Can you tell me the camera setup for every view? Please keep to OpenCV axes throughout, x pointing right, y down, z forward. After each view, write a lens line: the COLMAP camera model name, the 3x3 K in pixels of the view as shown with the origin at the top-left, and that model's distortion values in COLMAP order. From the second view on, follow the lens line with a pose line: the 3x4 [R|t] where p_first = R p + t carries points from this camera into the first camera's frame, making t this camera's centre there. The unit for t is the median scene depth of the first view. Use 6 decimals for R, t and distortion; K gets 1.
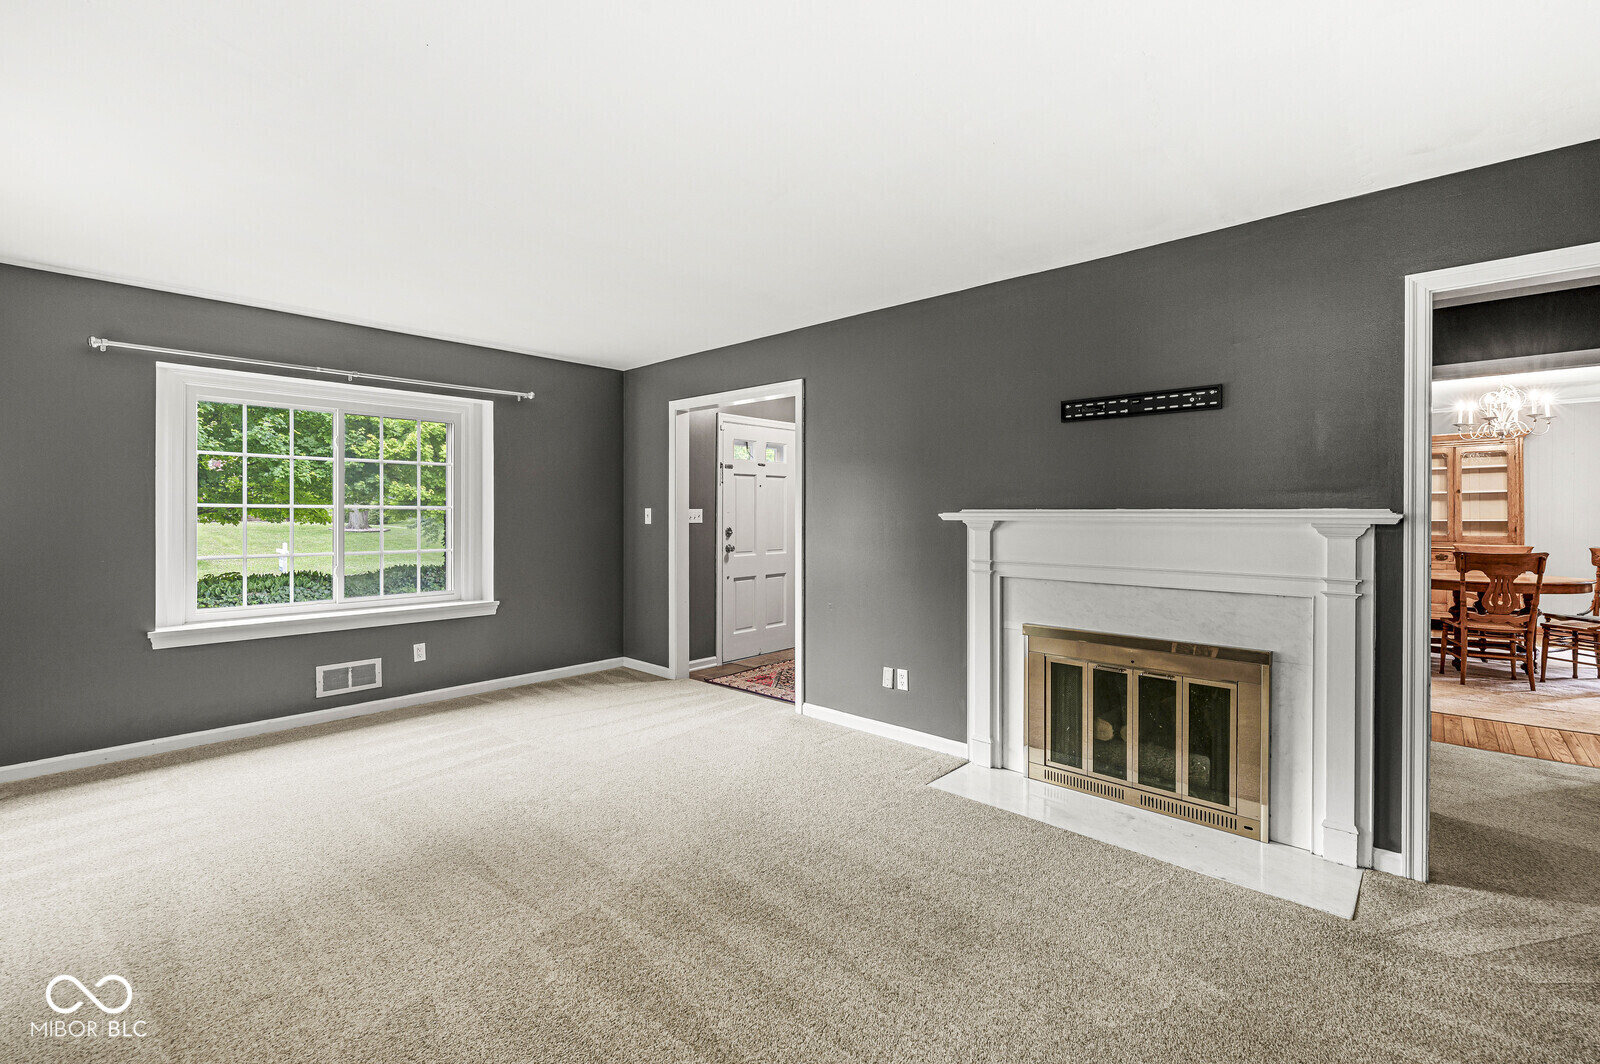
lens RADIAL K [[694.8, 0, 802.1], [0, 694.8, 516.0], [0, 0, 1]] dist [0.002992, -0.001146]
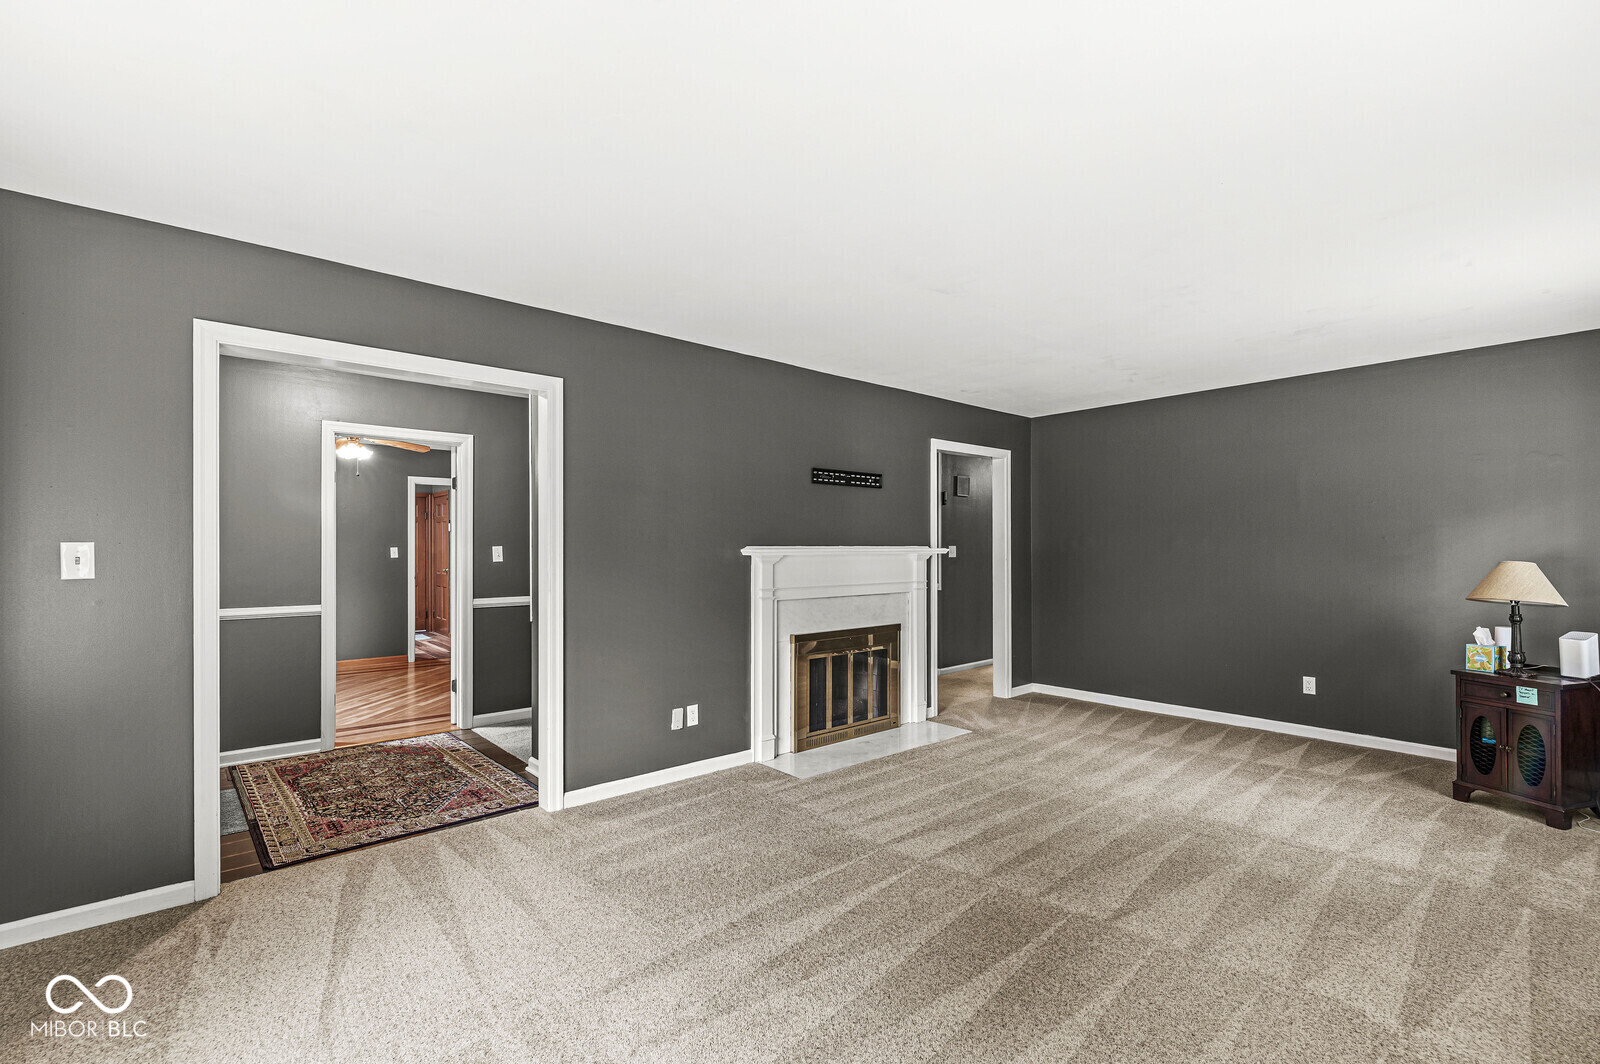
lens RADIAL K [[694.8, 0, 798.2], [0, 694.8, 544.5], [0, 0, 1]] dist [0.002992, -0.001146]
pose [[0.122308, 0.003605, 0.992486, -0.999070], [0.008551, 0.999952, -0.004686, -0.006763], [-0.992455, 0.009060, 0.122271, 0.865550]]
